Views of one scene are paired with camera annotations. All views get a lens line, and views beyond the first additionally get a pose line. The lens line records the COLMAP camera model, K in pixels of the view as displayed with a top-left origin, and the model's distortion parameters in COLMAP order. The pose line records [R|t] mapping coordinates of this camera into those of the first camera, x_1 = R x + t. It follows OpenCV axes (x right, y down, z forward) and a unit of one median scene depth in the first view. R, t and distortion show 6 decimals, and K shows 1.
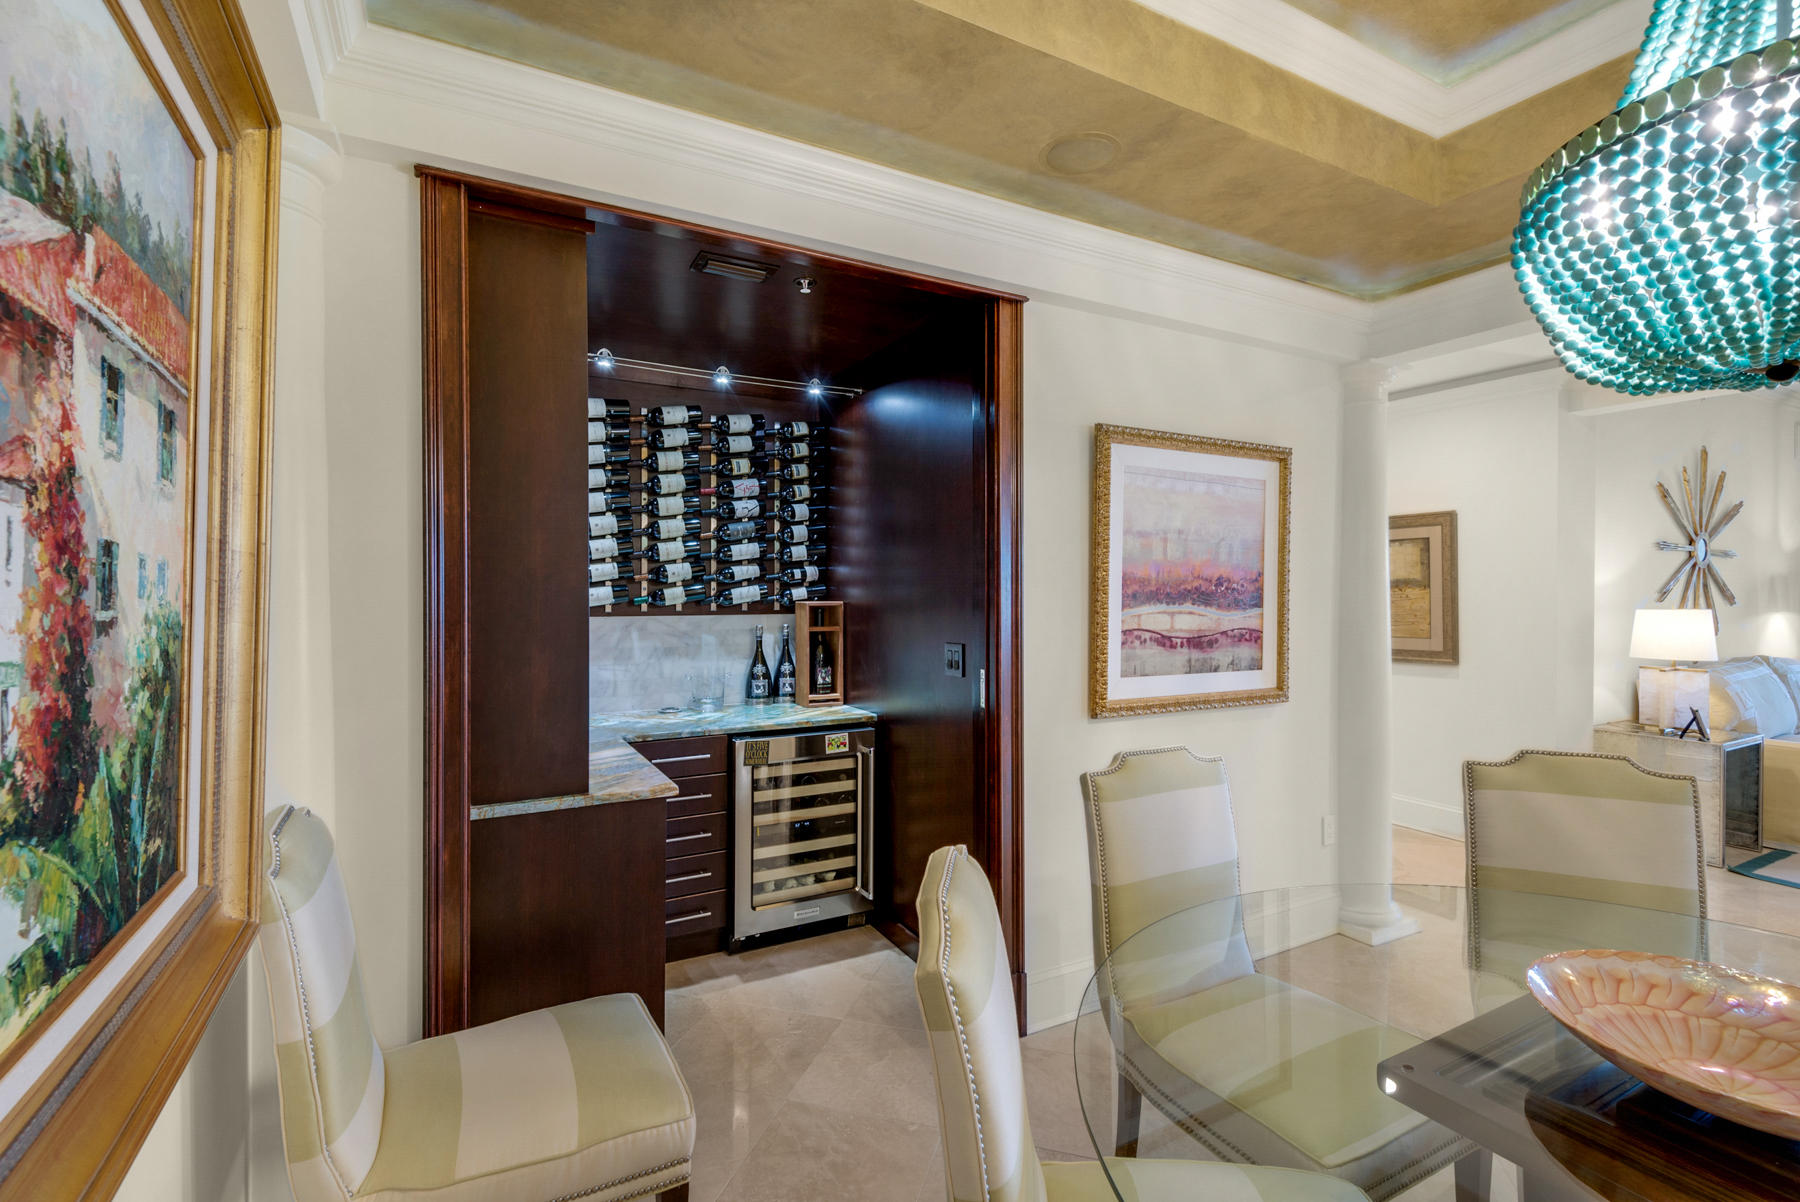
lens RADIAL K [[822.4, 0, 903.4], [0, 822.4, 605.4], [0, 0, 1]] dist [0.001155, -0.000253]
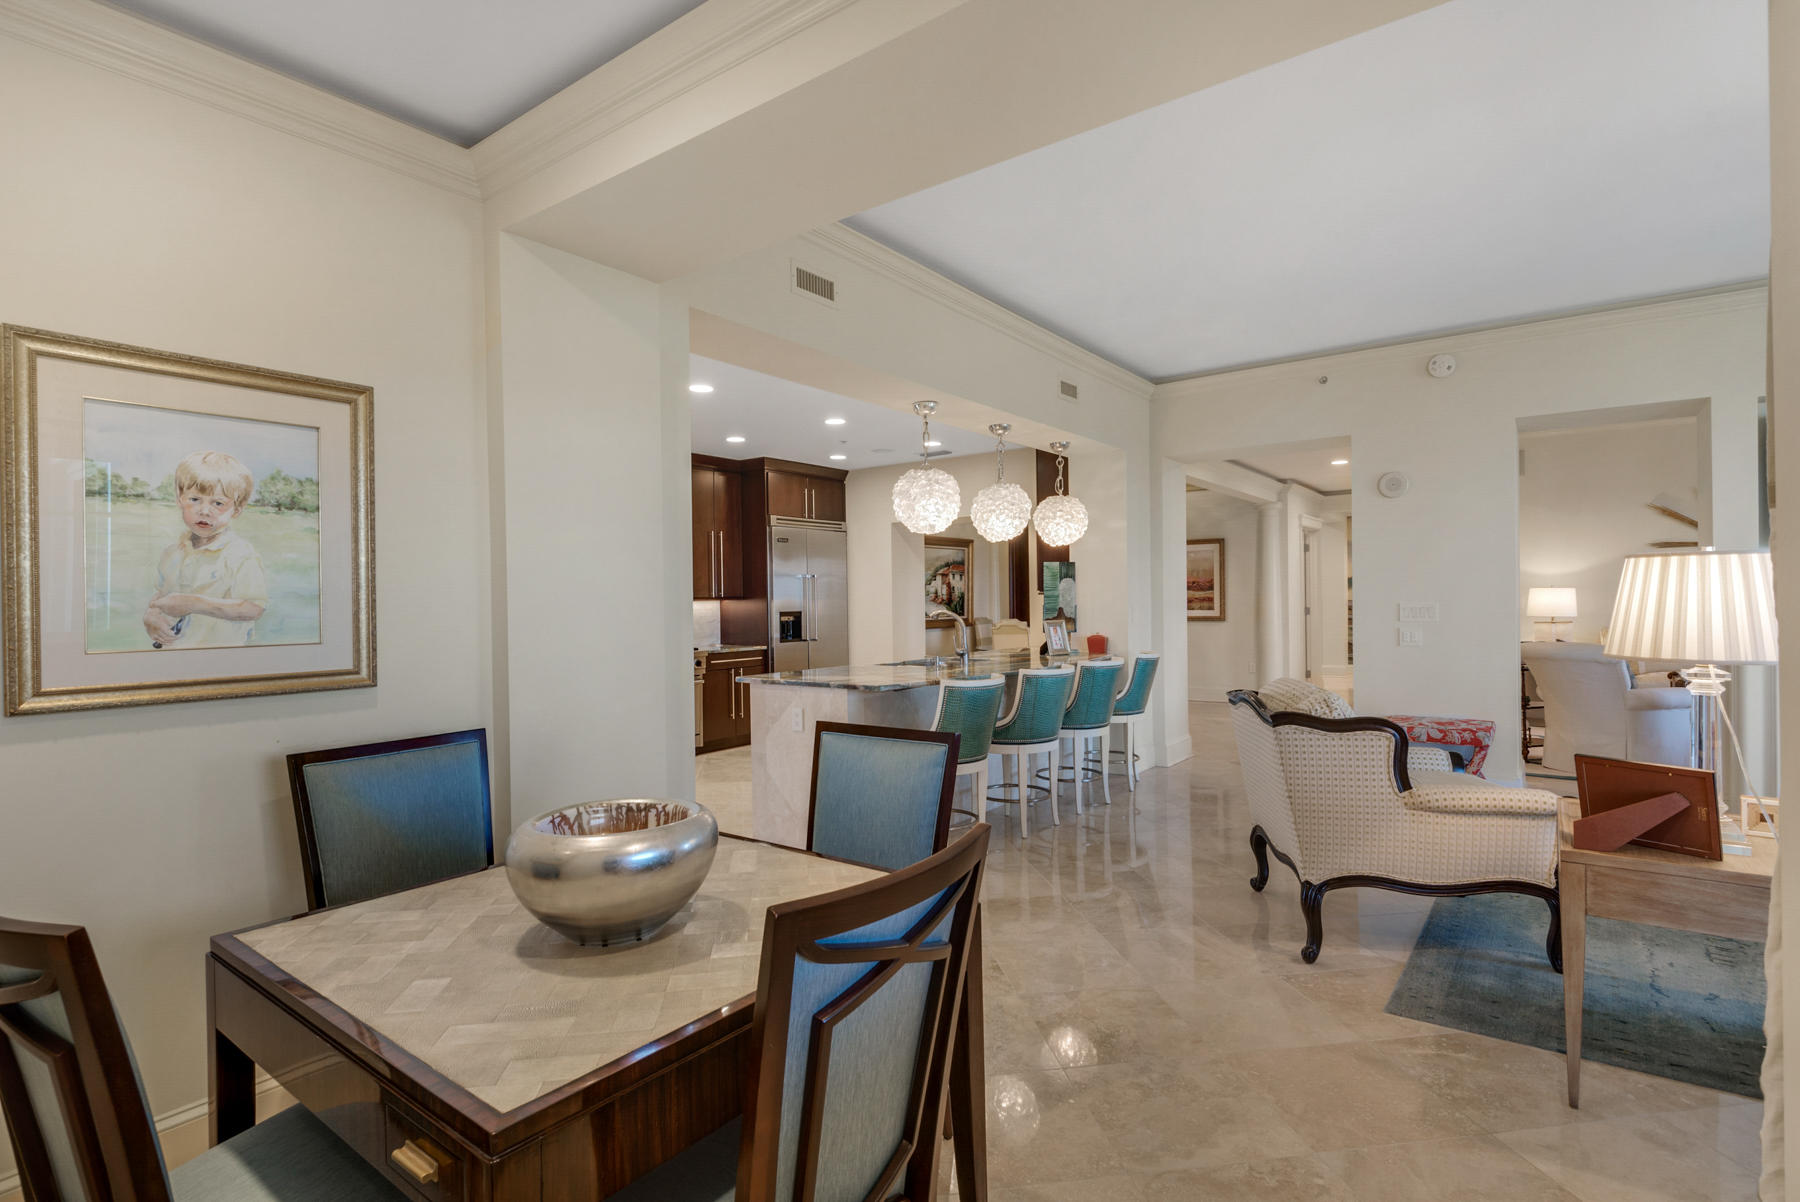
lens RADIAL K [[880.2, 0, 821.2], [0, 880.2, 599.6], [0, 0, 1]] dist [-0.072468, 0.000011]
pose [[0.328607, -0.006569, -0.944444, 3.464323], [-0.001377, 0.999971, -0.007435, 0.072965], [0.944466, 0.003744, 0.328589, -1.684363]]
